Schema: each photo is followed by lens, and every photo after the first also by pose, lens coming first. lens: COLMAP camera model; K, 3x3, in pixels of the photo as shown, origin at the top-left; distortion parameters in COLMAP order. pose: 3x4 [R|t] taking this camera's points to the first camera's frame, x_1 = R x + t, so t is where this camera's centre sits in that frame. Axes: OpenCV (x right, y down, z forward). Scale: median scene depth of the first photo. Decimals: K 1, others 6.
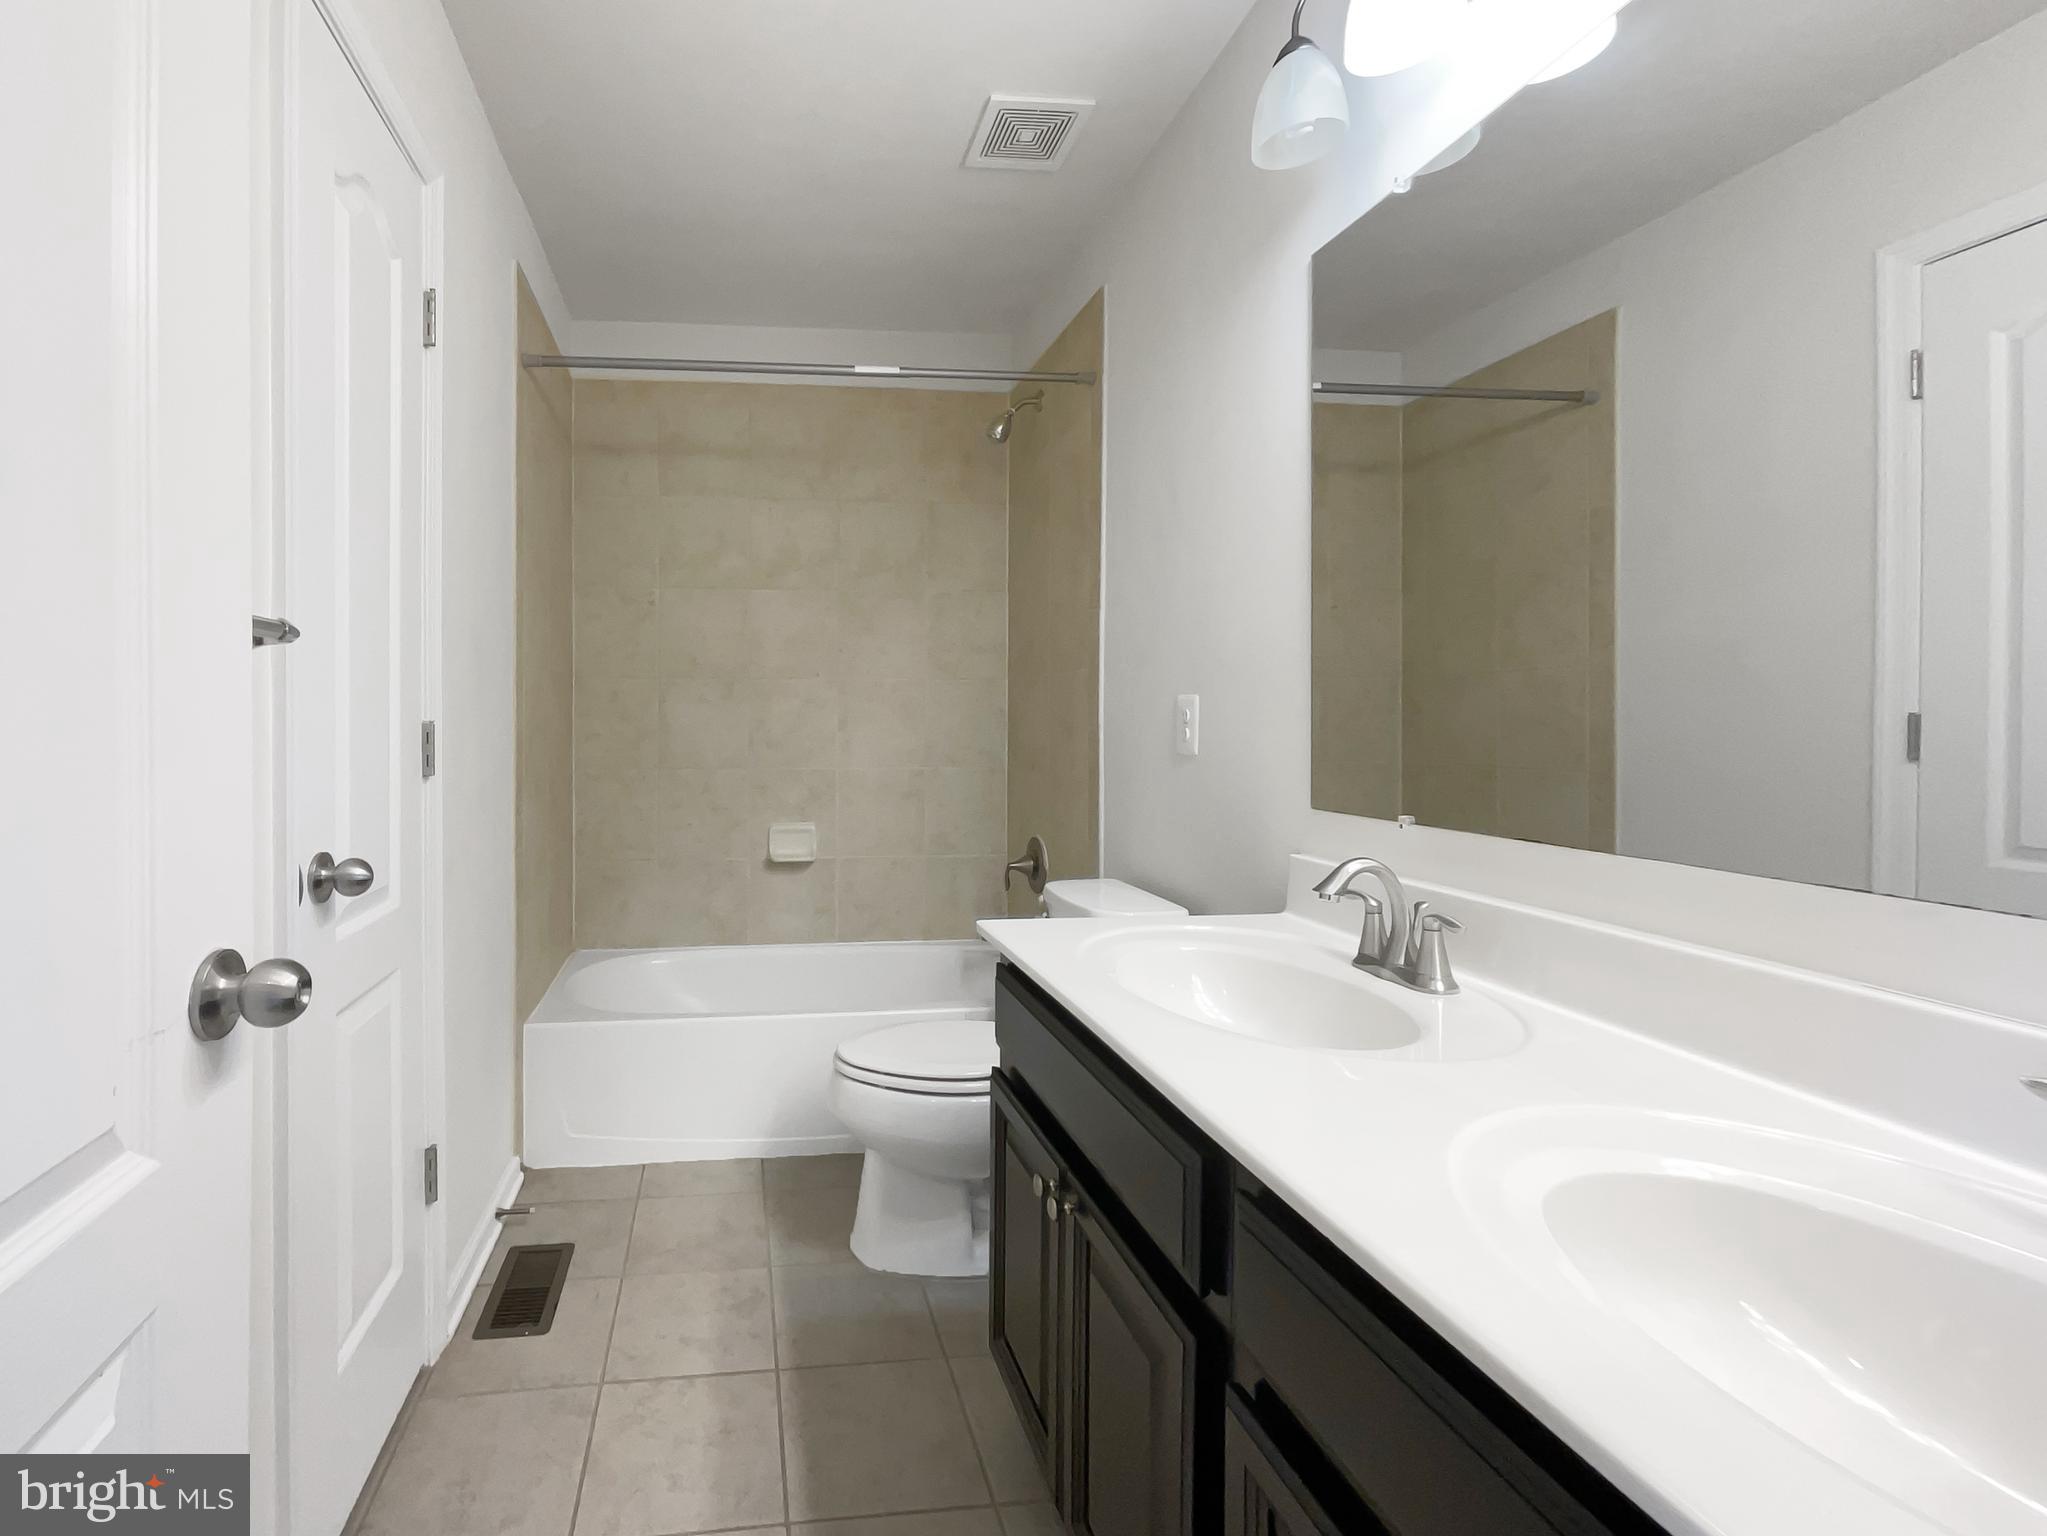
lens RADIAL K [[888.4, 0, 1146.9], [0, 888.4, 760.0], [0, 0, 1]] dist [-0.001292, 0.001116]
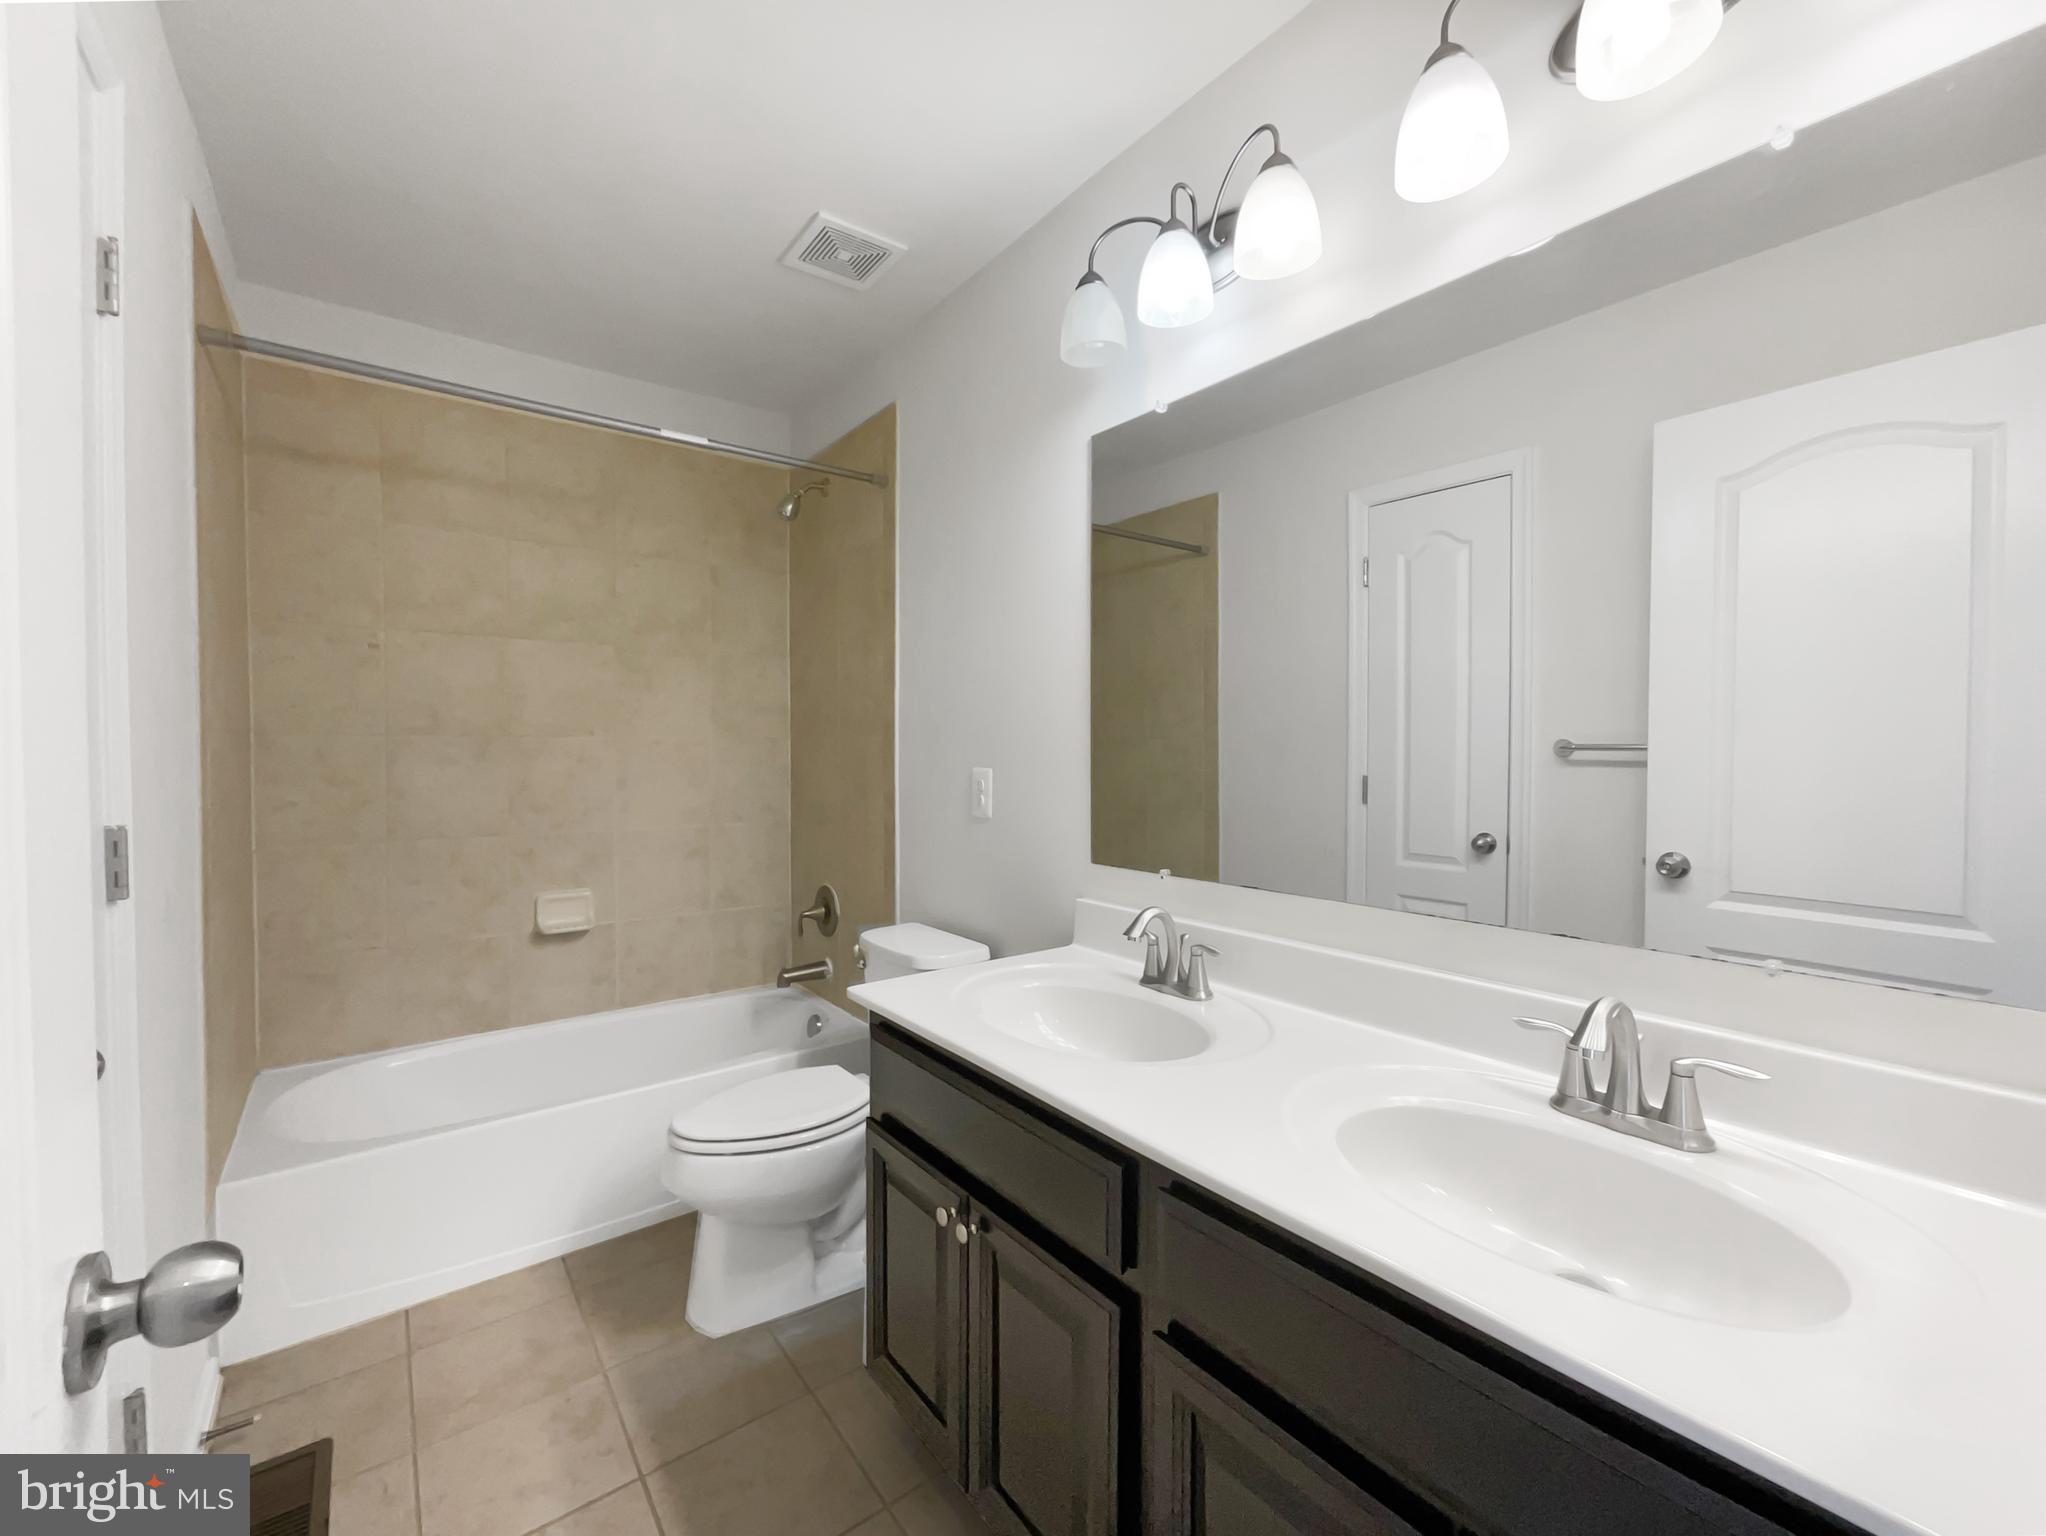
lens RADIAL K [[754.9, 0, 1023.6], [0, 754.9, 722.6], [0, 0, 1]] dist [0.004266, 0.000722]
pose [[0.873368, 0.024471, 0.486446, -0.414633], [-0.029280, 0.999569, 0.002286, -0.140778], [-0.486180, -0.016240, 0.873708, 0.063376]]
